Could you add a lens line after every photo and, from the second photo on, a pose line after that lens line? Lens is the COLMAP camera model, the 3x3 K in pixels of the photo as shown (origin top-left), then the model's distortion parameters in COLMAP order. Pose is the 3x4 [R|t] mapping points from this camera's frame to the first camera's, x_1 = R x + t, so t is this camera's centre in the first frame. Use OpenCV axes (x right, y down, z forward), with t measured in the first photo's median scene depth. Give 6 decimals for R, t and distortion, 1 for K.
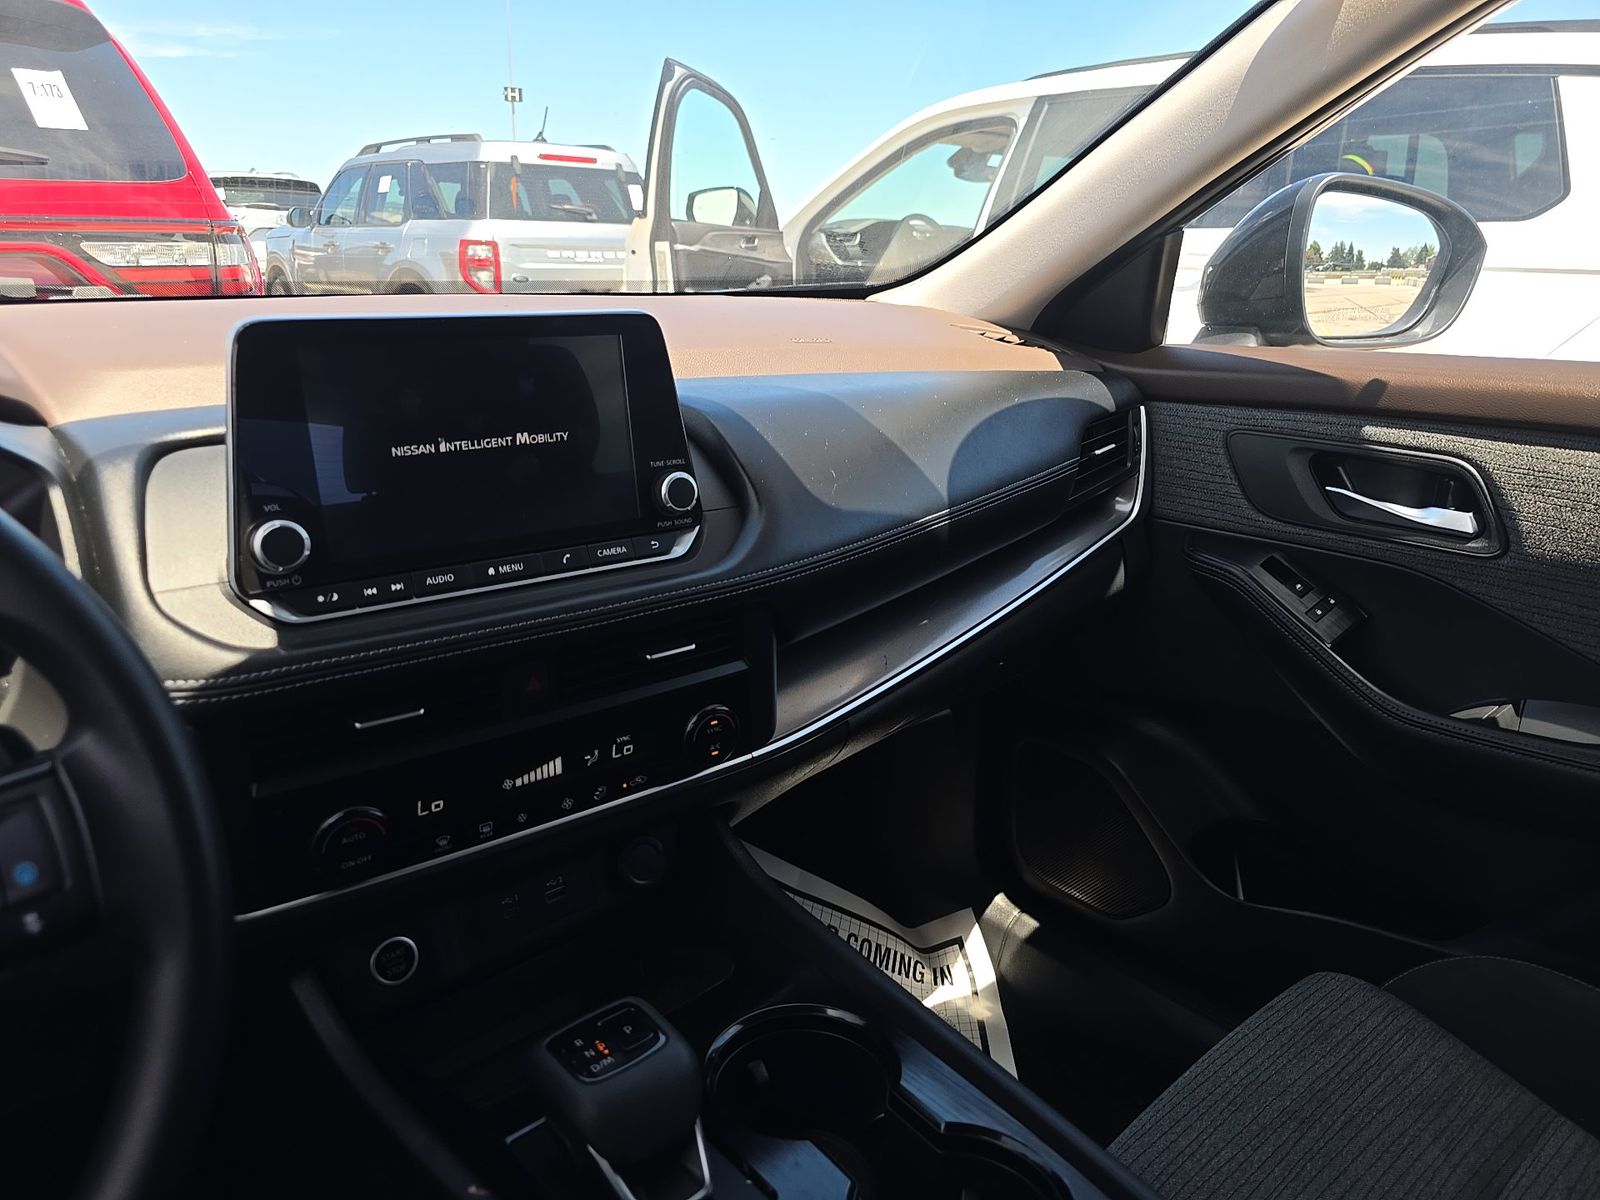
lens RADIAL K [[1035.7, 0, 800.0], [0, 1035.7, 600.0], [0, 0, 1]] dist [0.003995, -0.051789]
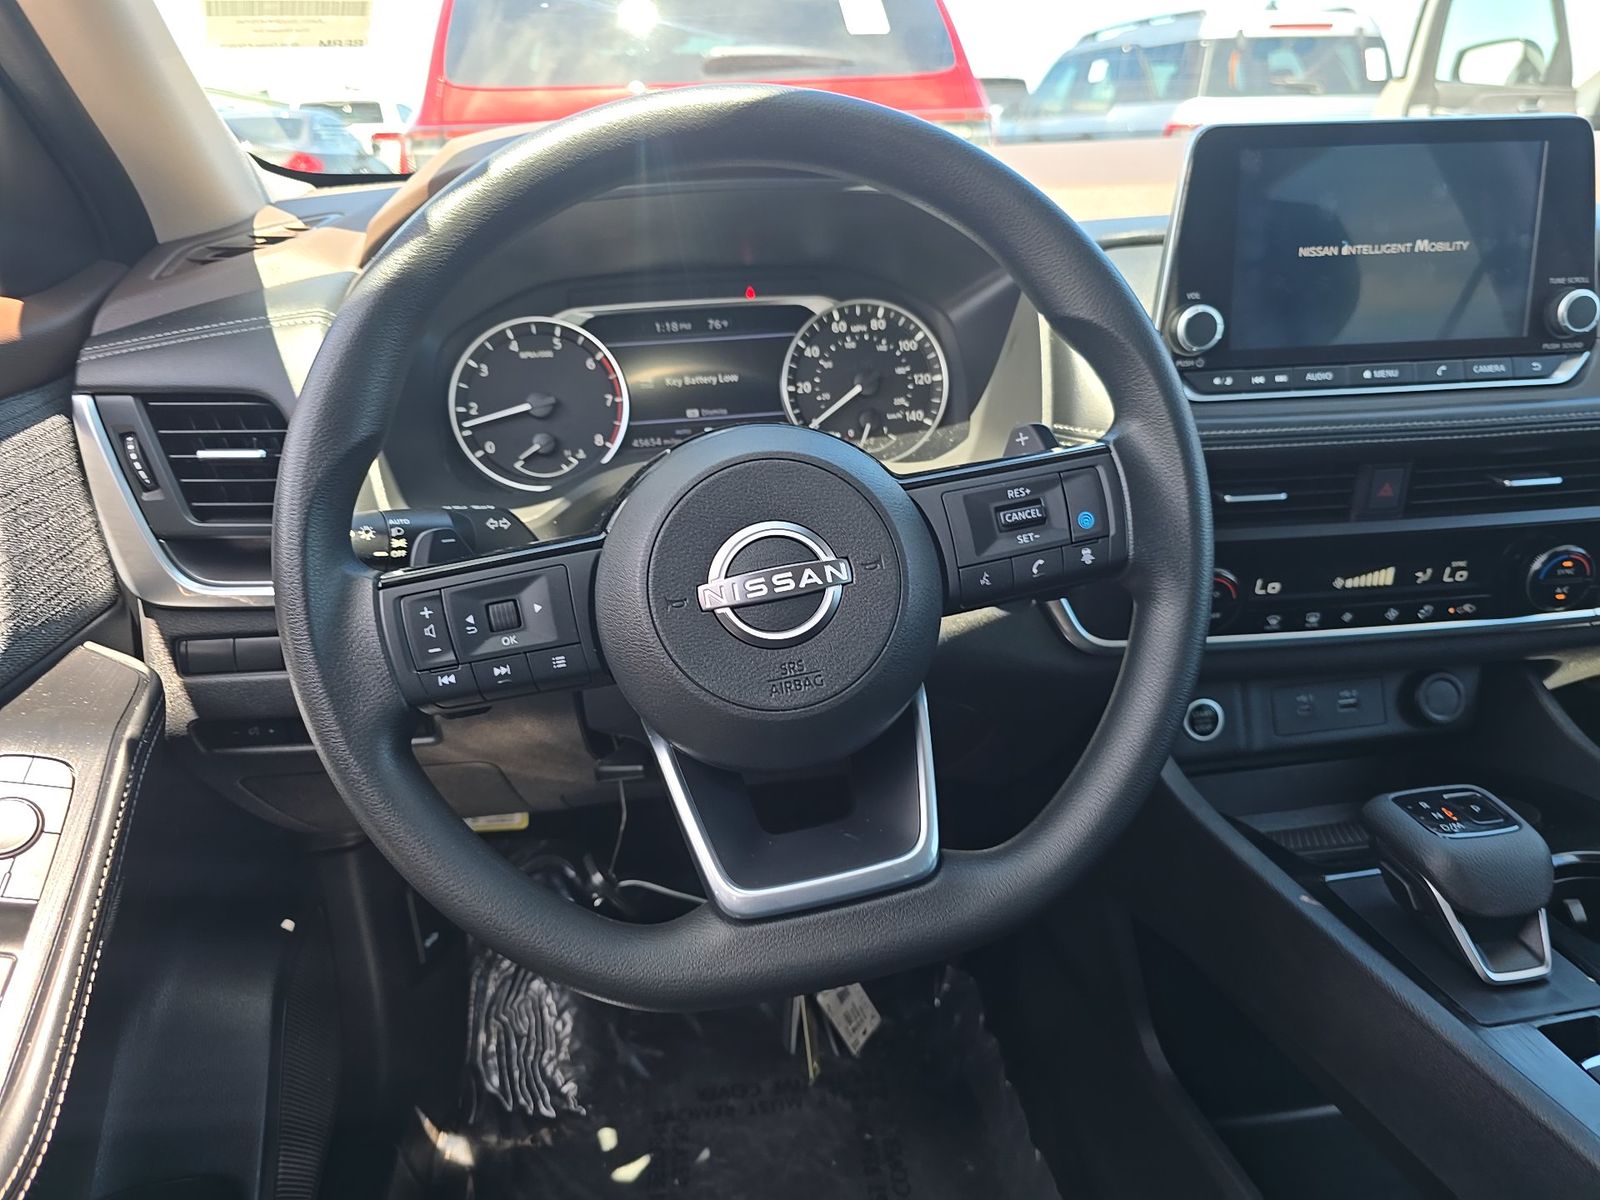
lens RADIAL K [[1035.7, 0, 800.0], [0, 1035.7, 600.0], [0, 0, 1]] dist [0.003995, -0.051789]
pose [[0.822225, 0.170622, -0.542987, -0.152539], [-0.120217, 0.984548, 0.127333, 0.121644], [0.556322, -0.039420, 0.830031, -0.171977]]
